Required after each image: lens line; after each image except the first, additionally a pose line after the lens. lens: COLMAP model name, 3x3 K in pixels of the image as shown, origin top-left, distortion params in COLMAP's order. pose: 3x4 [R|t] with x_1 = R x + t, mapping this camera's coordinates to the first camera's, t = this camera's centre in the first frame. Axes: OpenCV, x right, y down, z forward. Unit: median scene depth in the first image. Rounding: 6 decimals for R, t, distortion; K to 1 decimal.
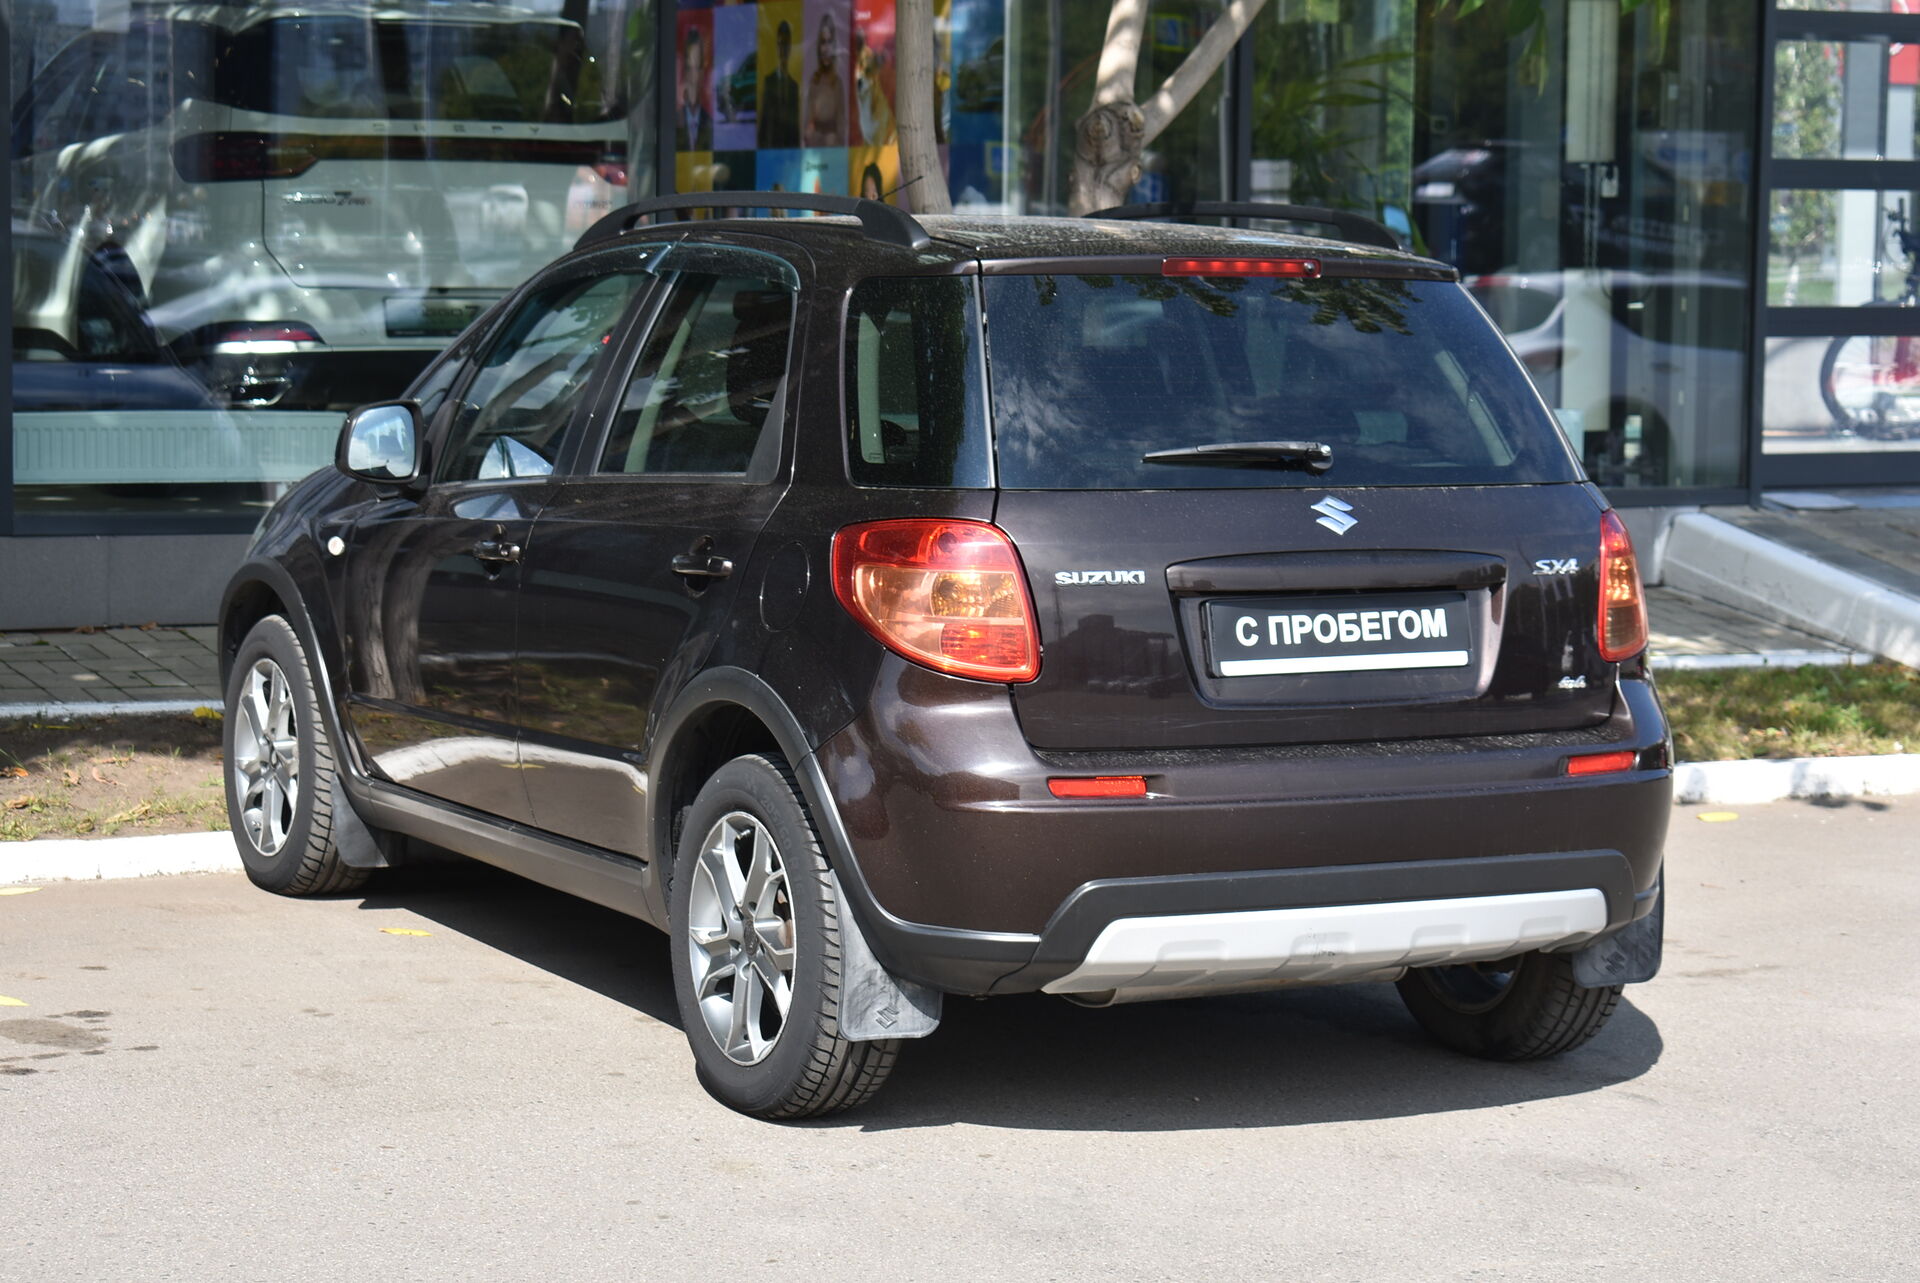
lens RADIAL K [[4375.6, 0, 962.7], [0, 4375.6, 645.5], [0, 0, 1]] dist [0.084802, 0.000000]
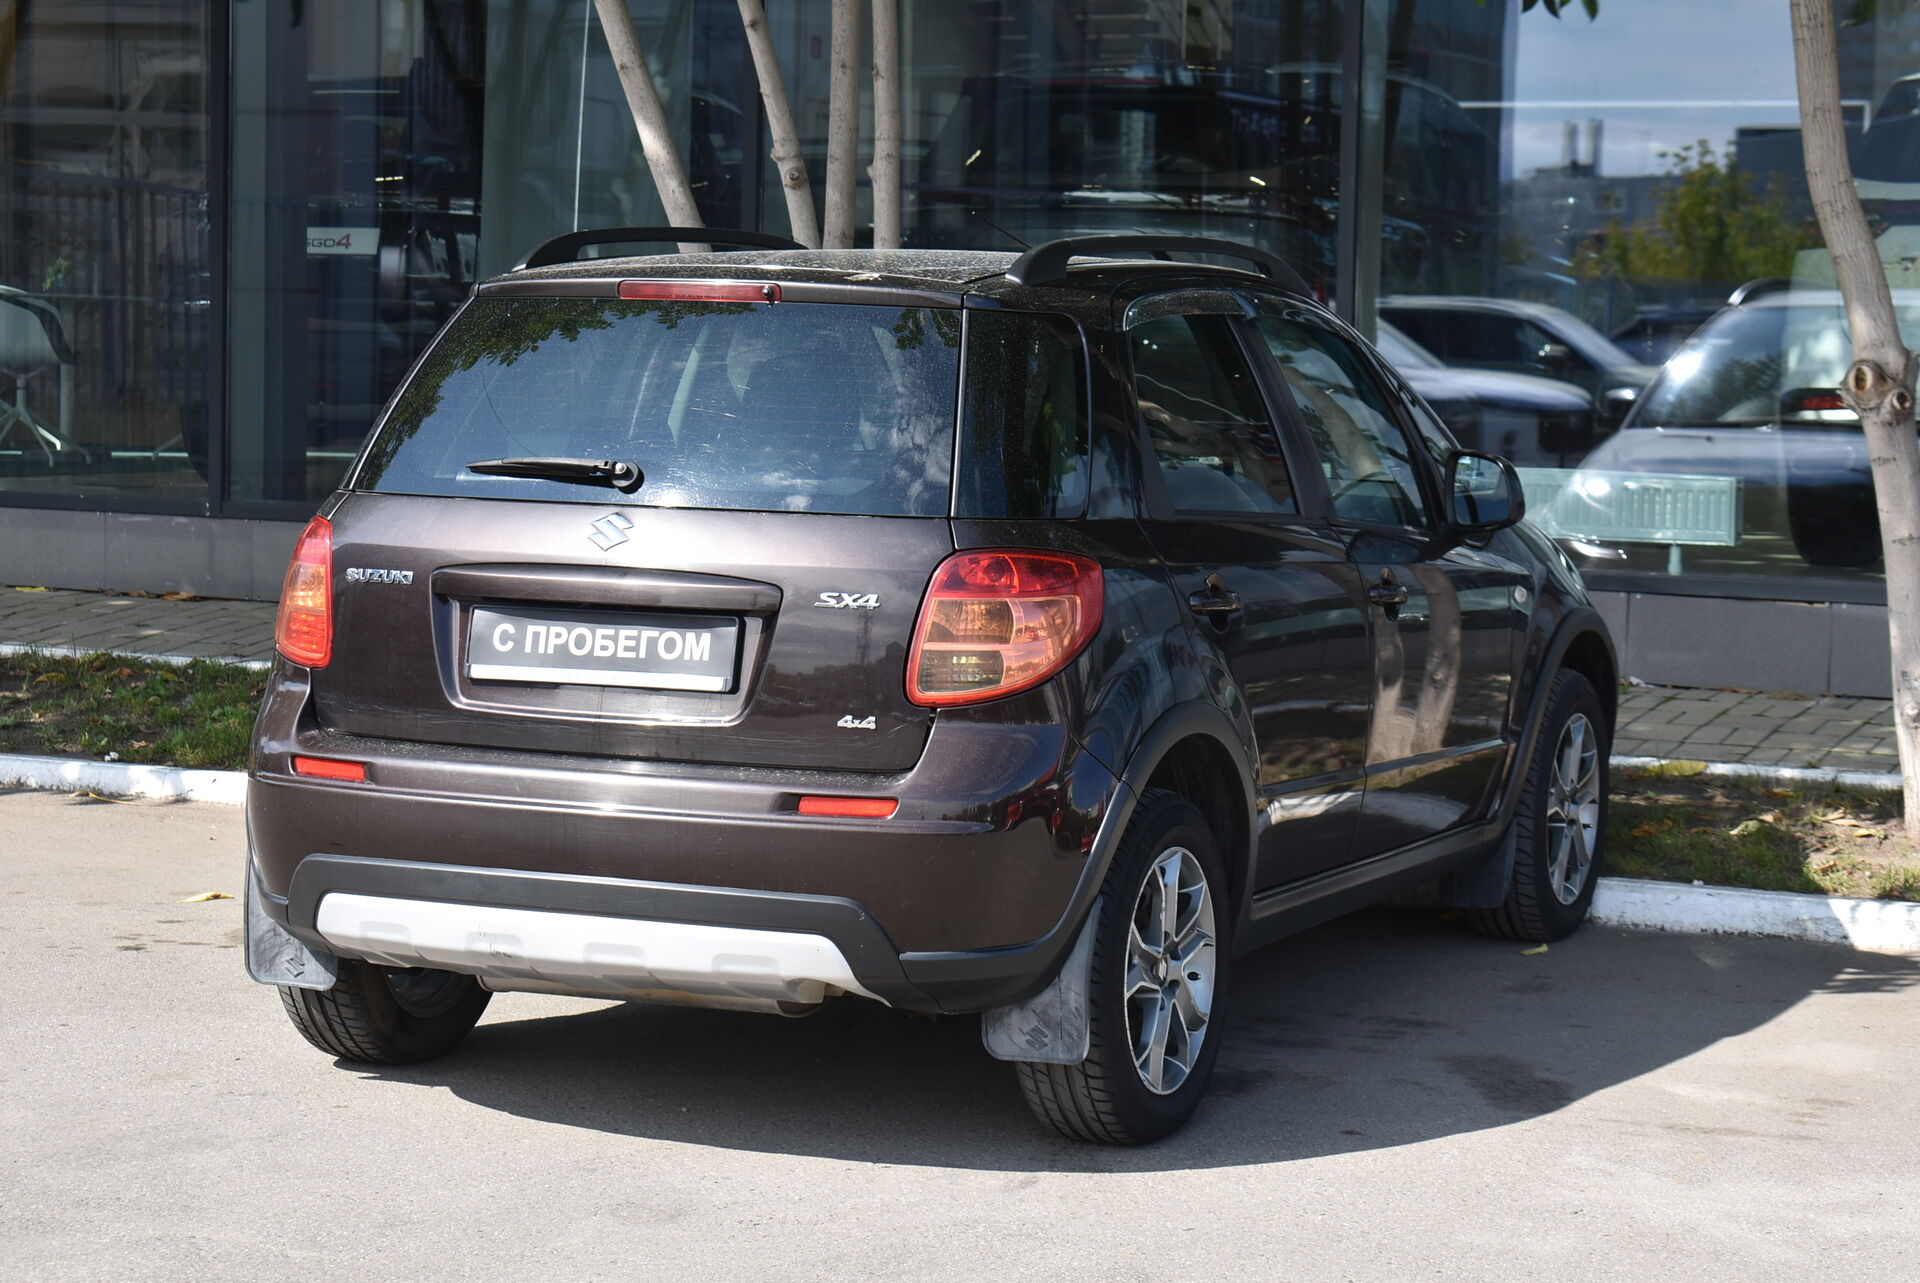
lens RADIAL K [[4375.6, 0, 961.6], [0, 4375.6, 642.9], [0, 0, 1]] dist [0.084802, 0.000000]
pose [[0.610207, 0.058805, -0.790056, 0.935761], [-0.081076, 0.996641, 0.011562, -0.022374], [0.788082, 0.056999, 0.612925, 0.443375]]
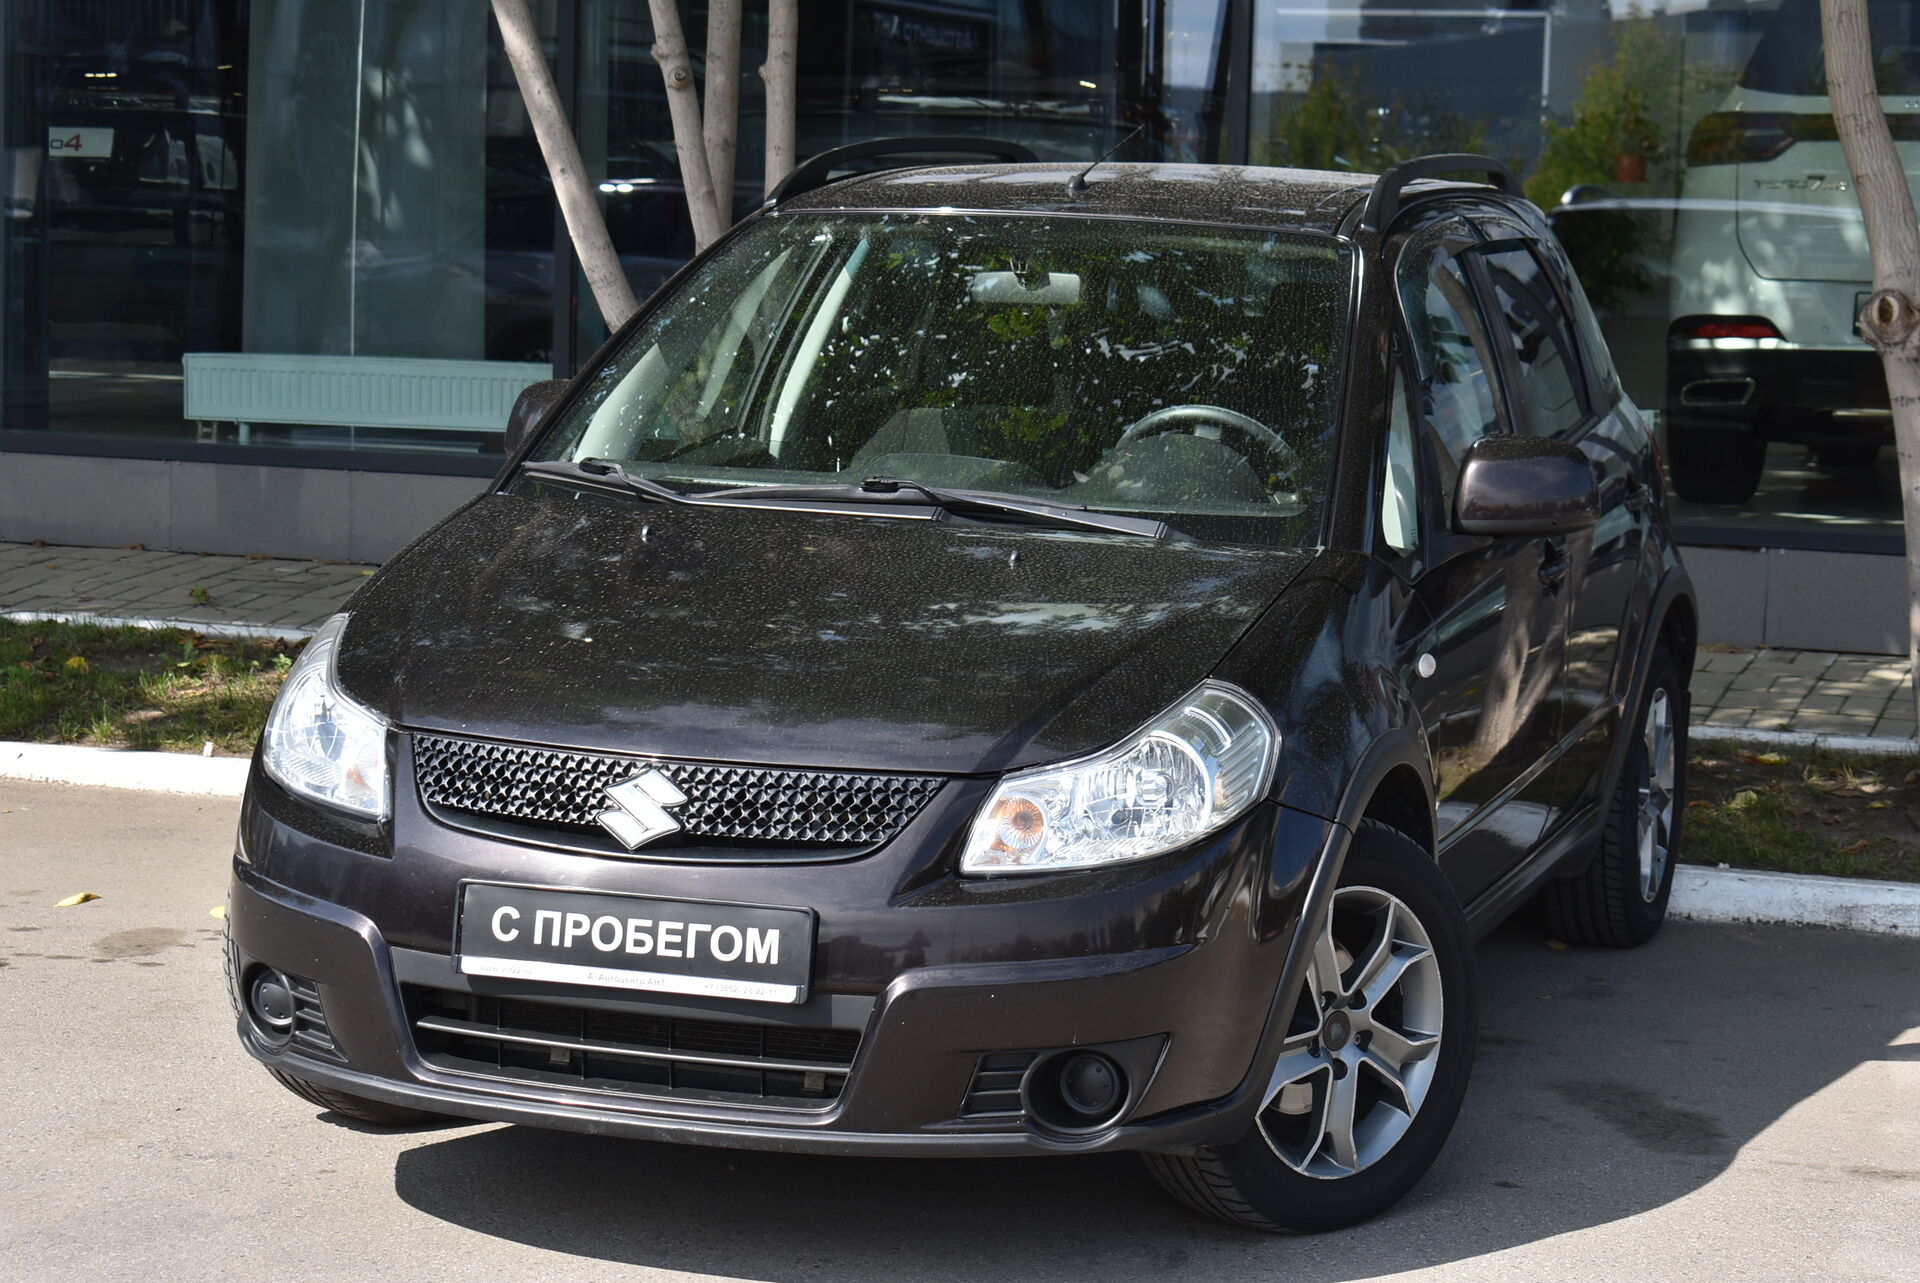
lens RADIAL K [[4375.6, 0, 960.5], [0, 4375.6, 635.1], [0, 0, 1]] dist [0.084802, 0.000000]
pose [[0.689449, 0.072147, -0.720732, 0.754408], [-0.080664, 0.996485, 0.022588, -0.026114], [0.719828, 0.042564, 0.692846, 0.447454]]
